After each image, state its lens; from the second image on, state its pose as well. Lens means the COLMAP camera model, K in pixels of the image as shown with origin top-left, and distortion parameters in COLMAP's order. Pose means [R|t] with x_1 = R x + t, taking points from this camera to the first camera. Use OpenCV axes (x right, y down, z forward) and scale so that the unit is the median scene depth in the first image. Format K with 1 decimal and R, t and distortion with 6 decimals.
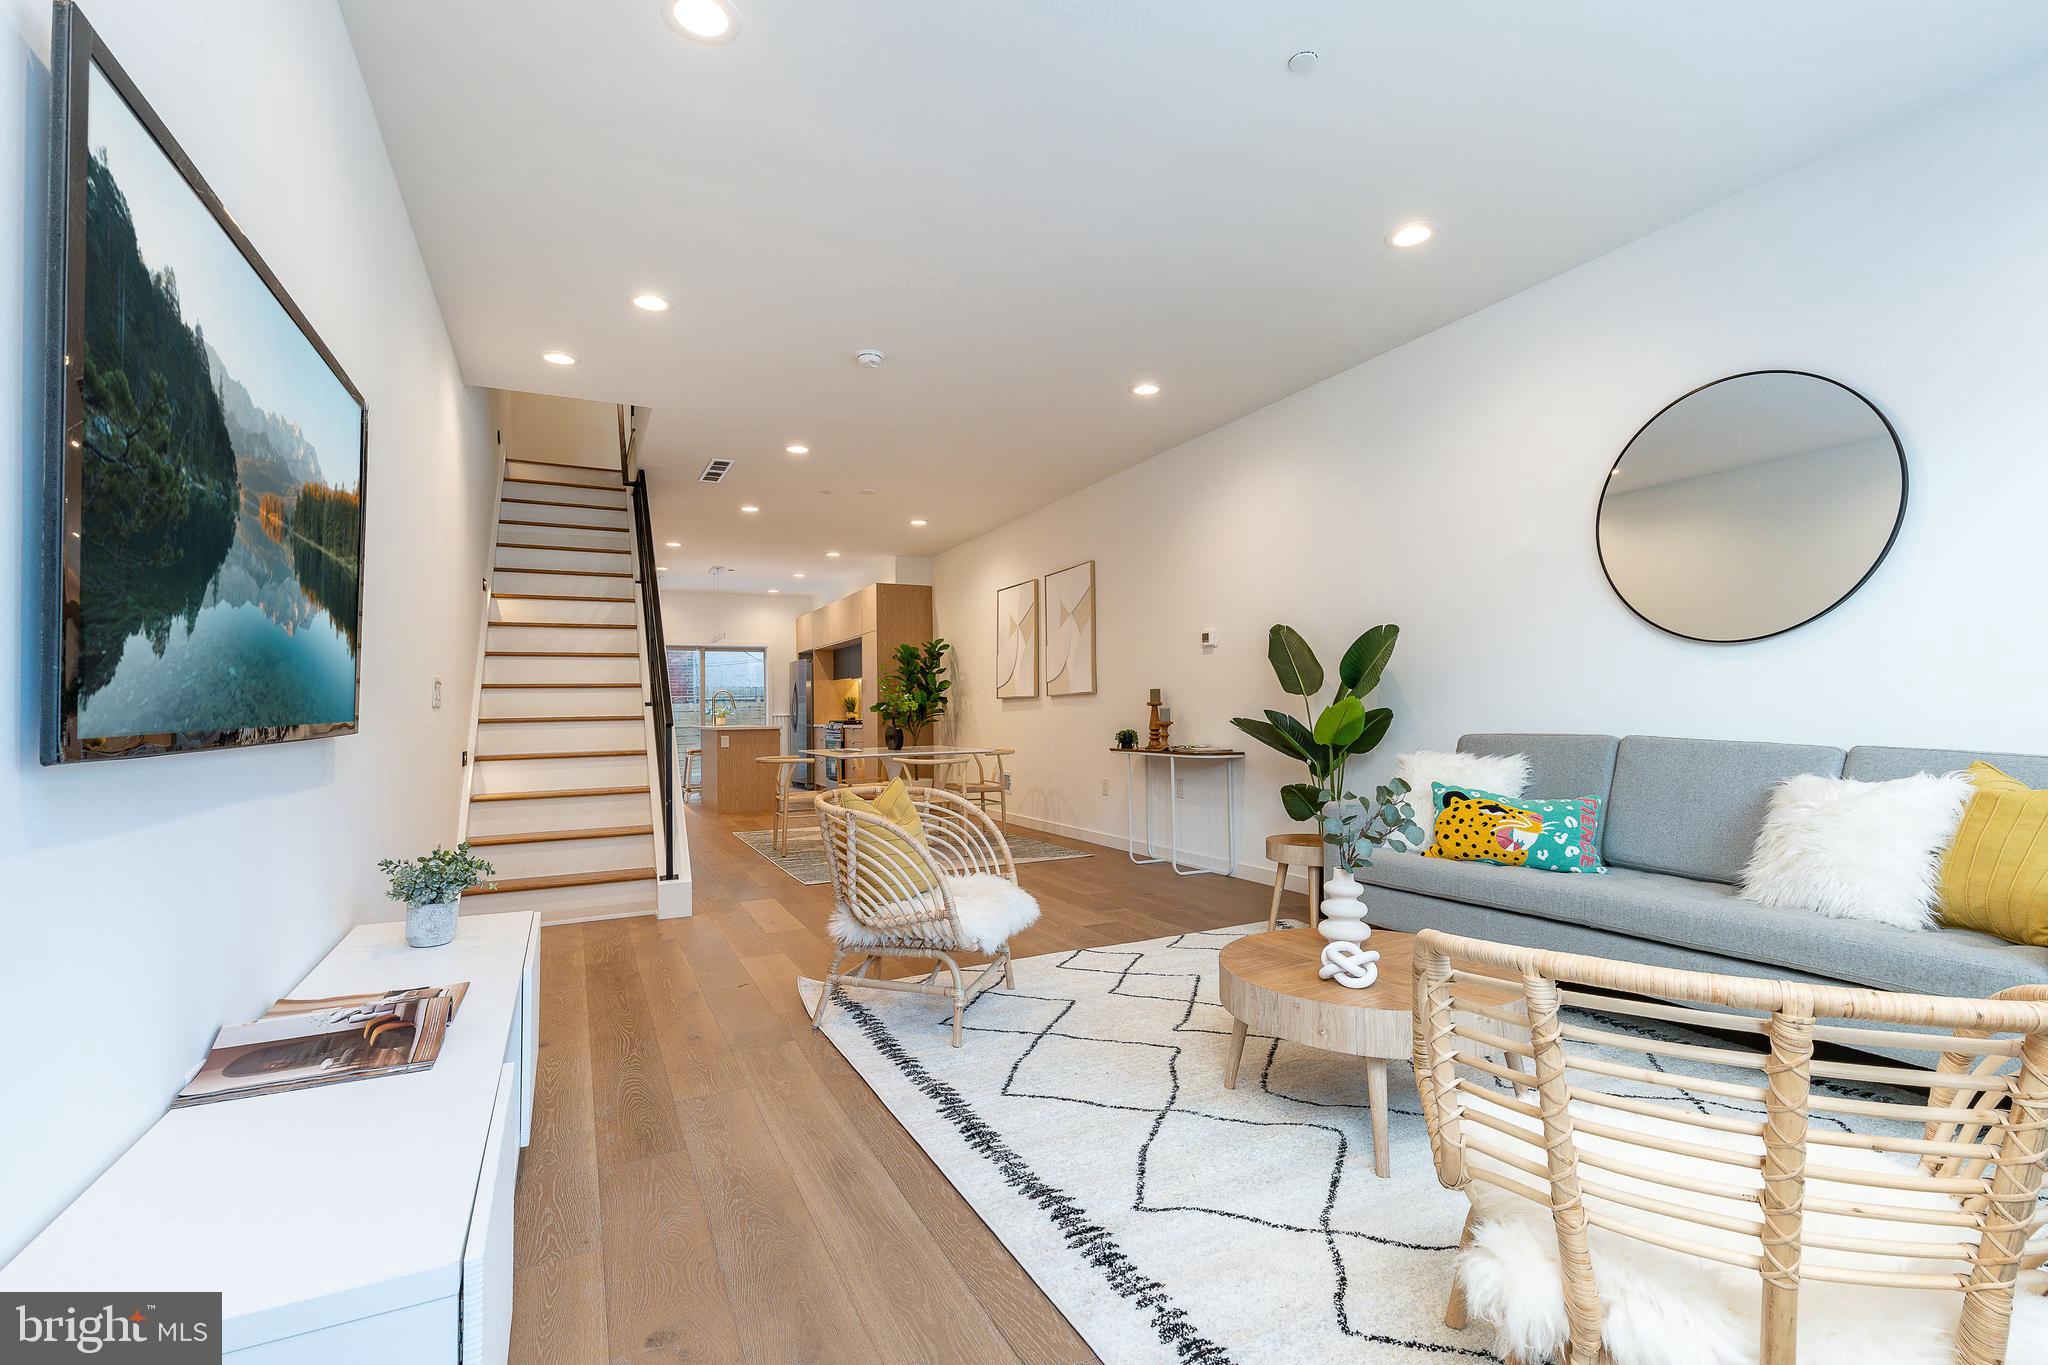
lens RADIAL K [[920.2, 0, 1022.0], [0, 920.2, 694.7], [0, 0, 1]] dist [0.002177, 0.000095]
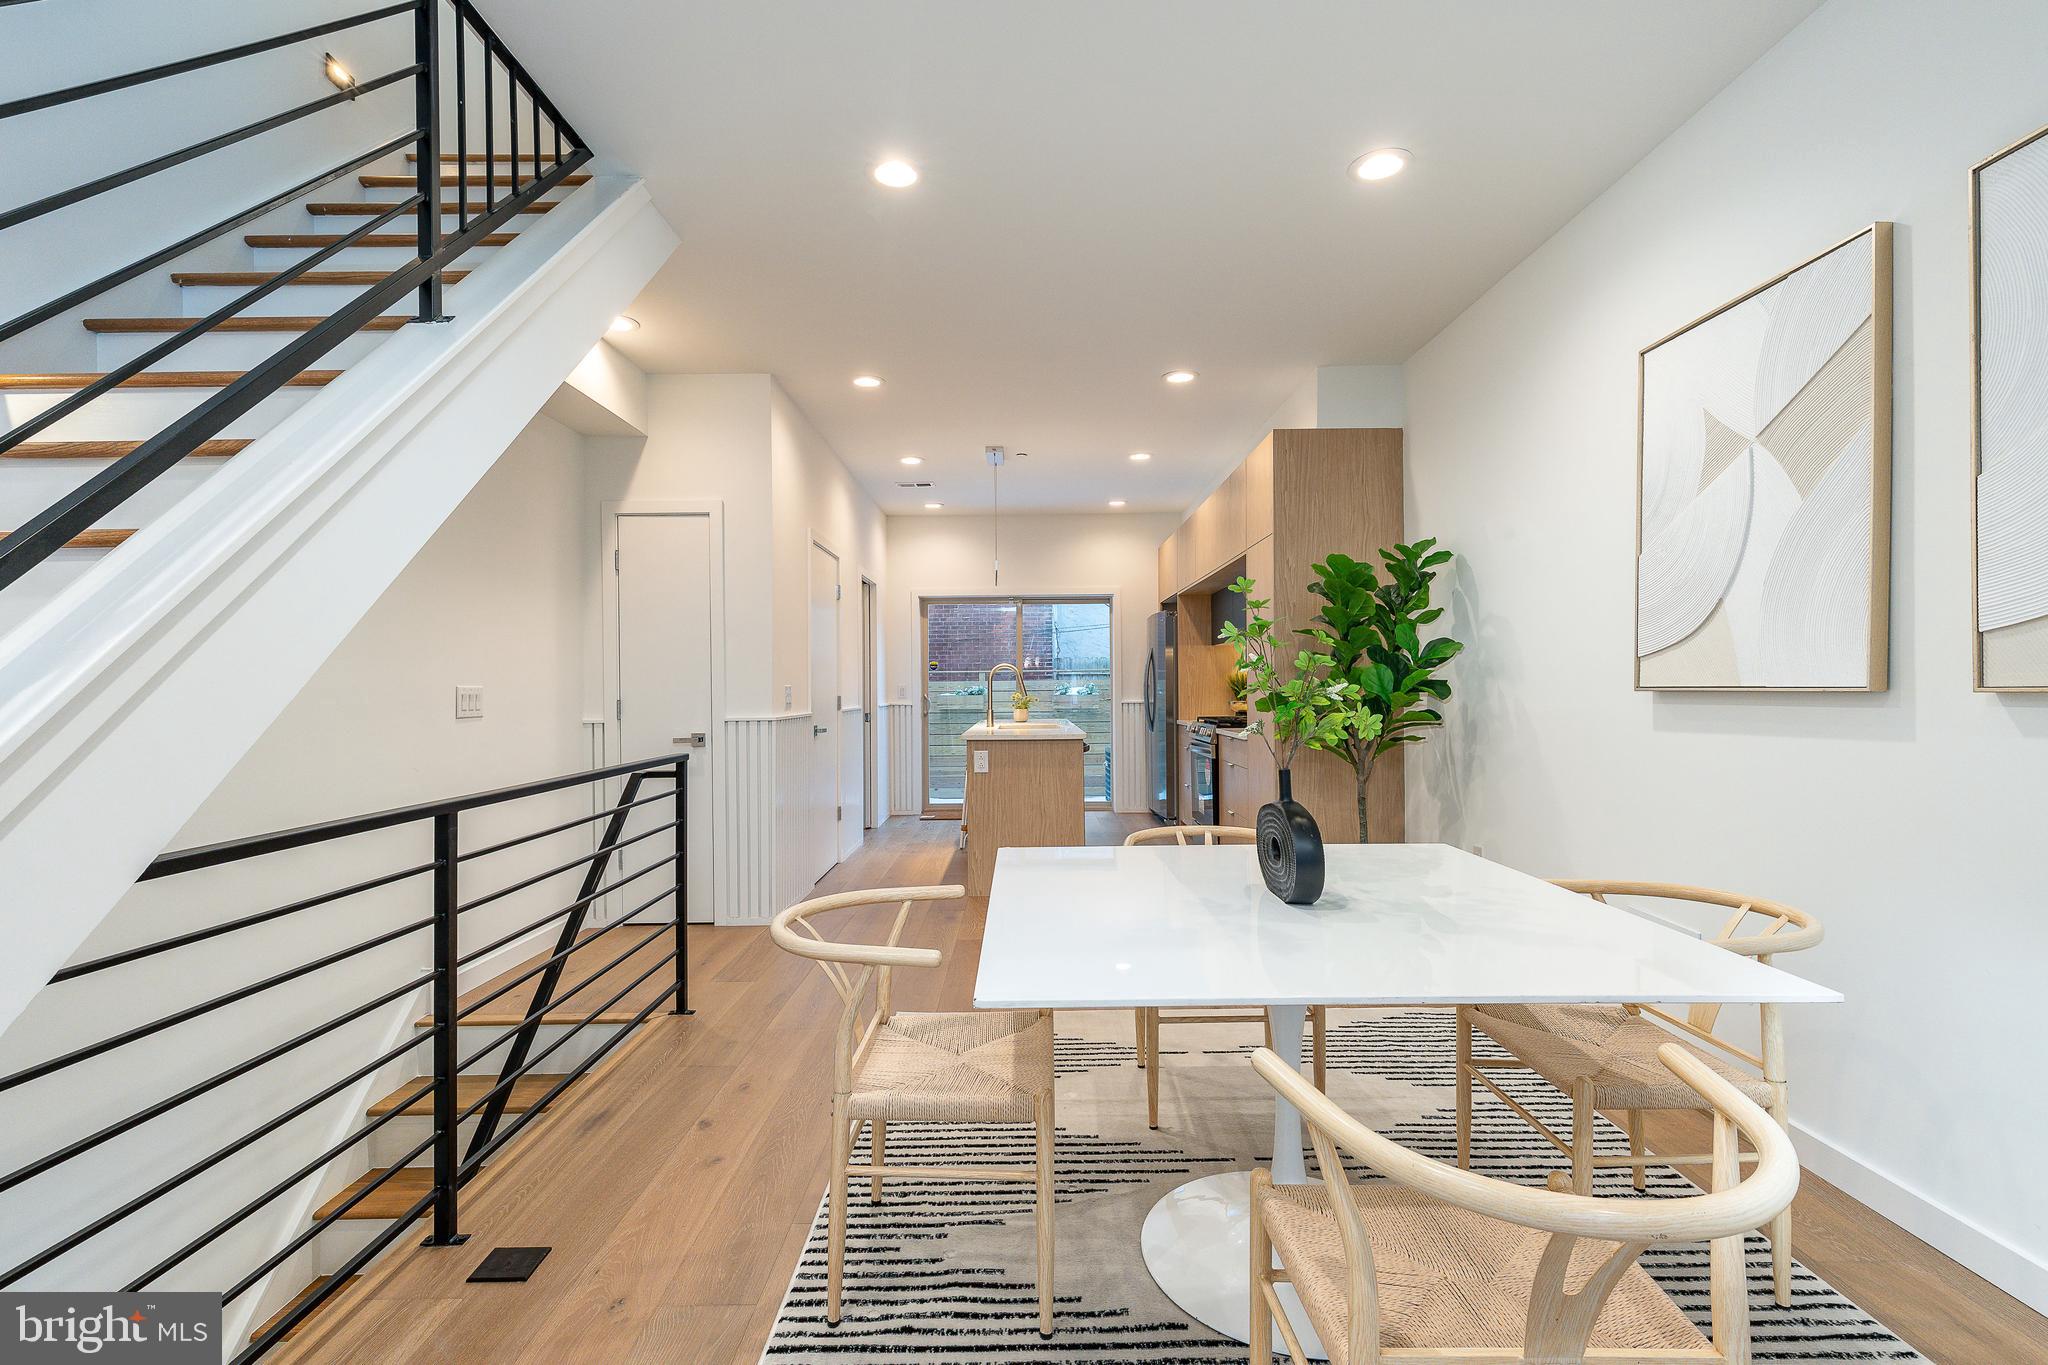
lens RADIAL K [[920.2, 0, 1027.2], [0, 920.2, 697.5], [0, 0, 1]] dist [0.002177, 0.000095]
pose [[0.900004, 0.013434, -0.435674, -0.196932], [0.002222, 0.999371, 0.035405, -0.012694], [0.435876, -0.032833, 0.899408, 1.544592]]
